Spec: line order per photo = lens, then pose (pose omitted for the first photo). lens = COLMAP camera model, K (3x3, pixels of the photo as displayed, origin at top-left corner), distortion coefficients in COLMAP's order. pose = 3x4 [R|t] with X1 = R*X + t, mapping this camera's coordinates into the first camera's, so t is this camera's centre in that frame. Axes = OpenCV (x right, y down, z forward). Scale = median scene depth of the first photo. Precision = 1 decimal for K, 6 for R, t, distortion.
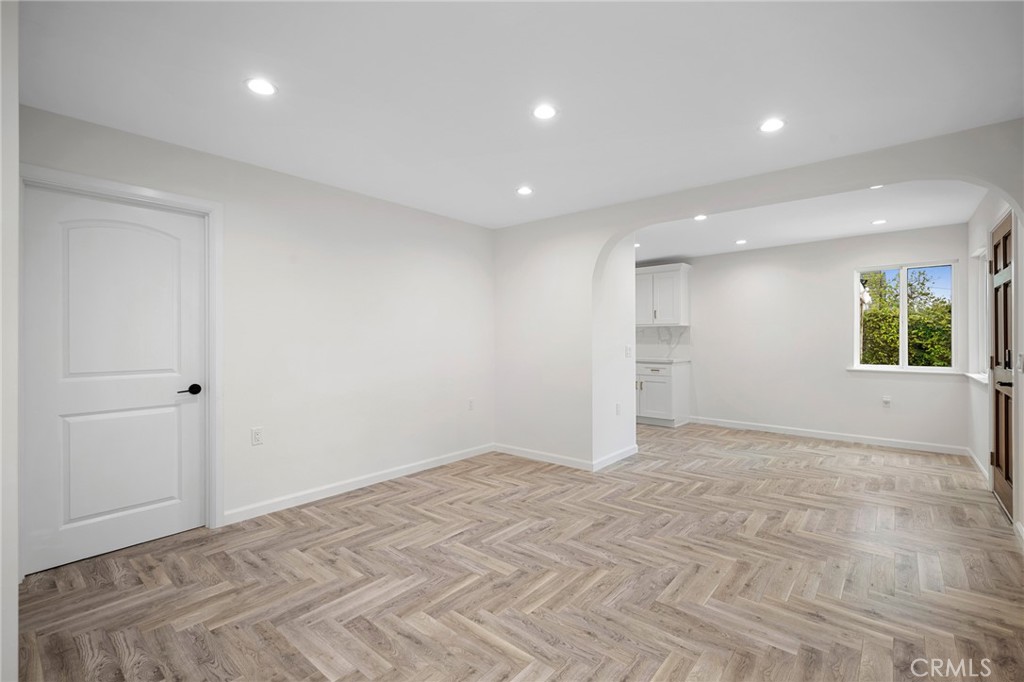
lens RADIAL K [[455.1, 0, 514.2], [0, 455.1, 337.9], [0, 0, 1]] dist [0.000670, -0.000015]
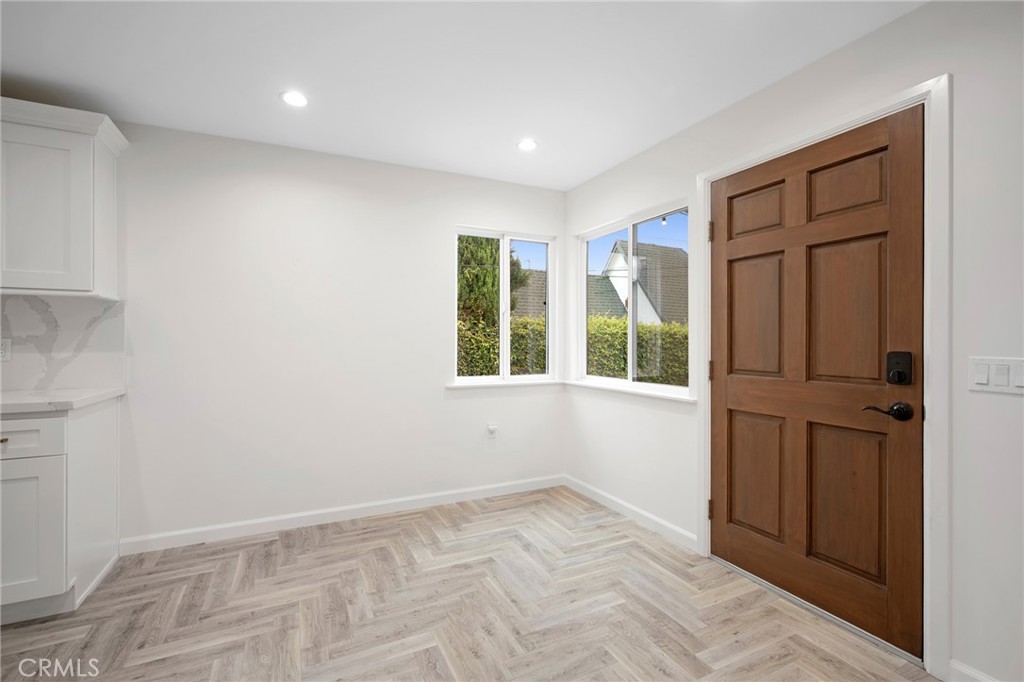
lens RADIAL K [[449.1, 0, 512.0], [0, 449.1, 341.0], [0, 0, 1]] dist [0.000605, 0.000105]
pose [[0.391144, 0.003882, 0.920321, 0.420661], [-0.002483, 0.999992, -0.003163, 0.018881], [-0.920326, -0.001048, 0.391150, 1.374261]]
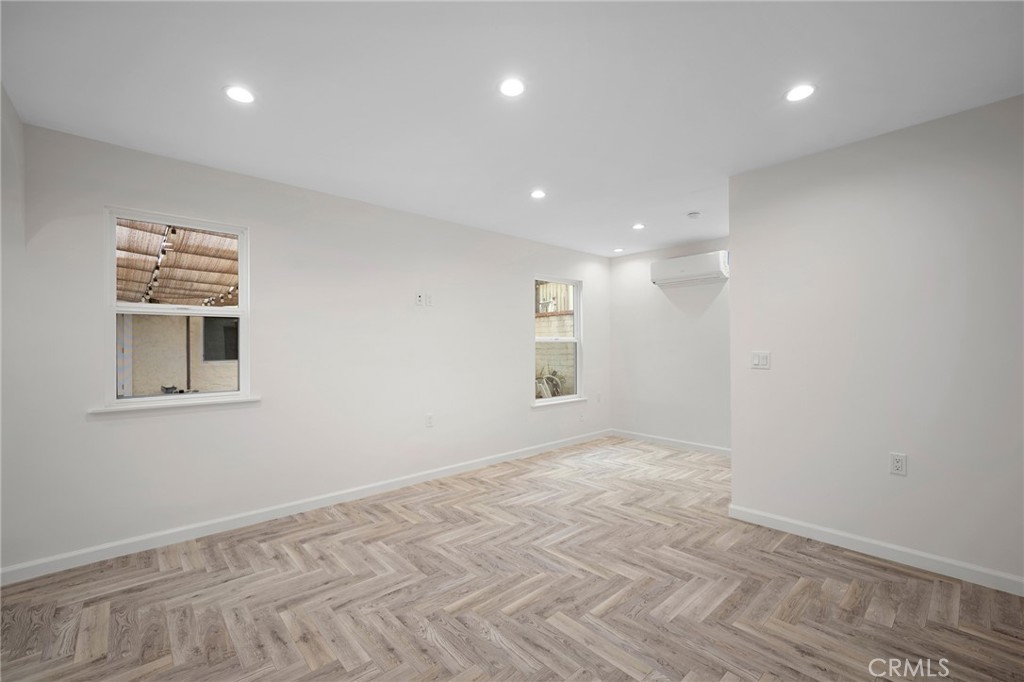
lens RADIAL K [[427.4, 0, 512.0], [0, 427.4, 341.0], [0, 0, 1]] dist [-0.001020, -0.000261]
pose [[-0.990733, 0.009324, 0.135501, -0.036783], [0.008078, 0.999920, -0.009745, 0.003012], [-0.135581, -0.008560, -0.990729, 1.611602]]
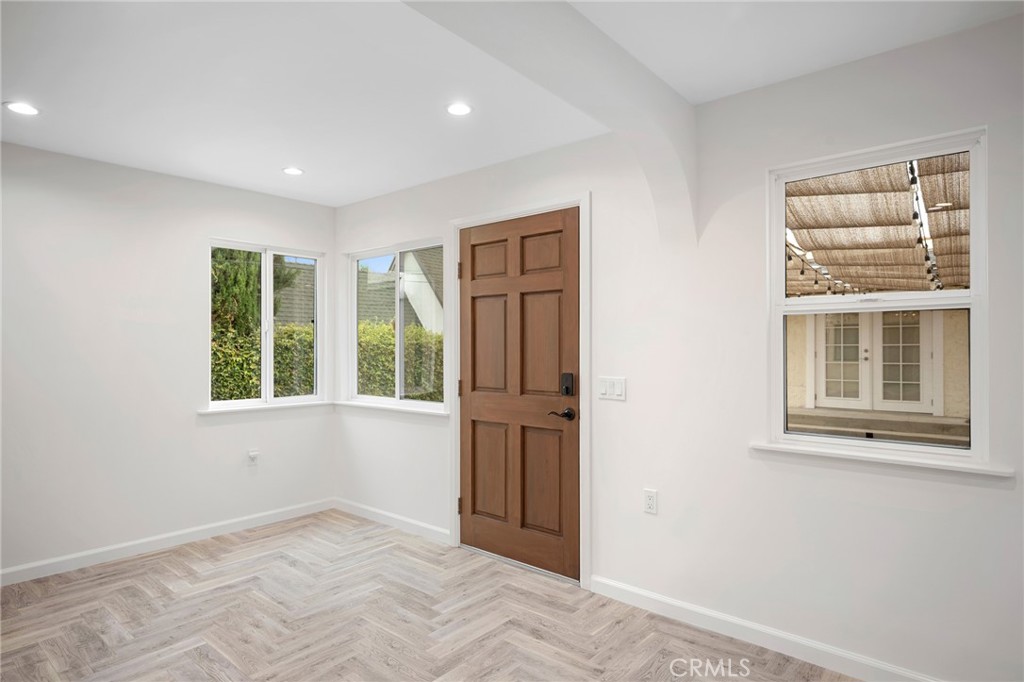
lens RADIAL K [[559.9, 0, 514.3], [0, 559.9, 347.9], [0, 0, 1]] dist [-0.001143, 0.000180]
pose [[-0.008224, 0.004123, 0.999958, 0.068155], [0.000192, 0.999991, -0.004122, -0.016876], [-0.999966, 0.000158, -0.008224, 1.238092]]
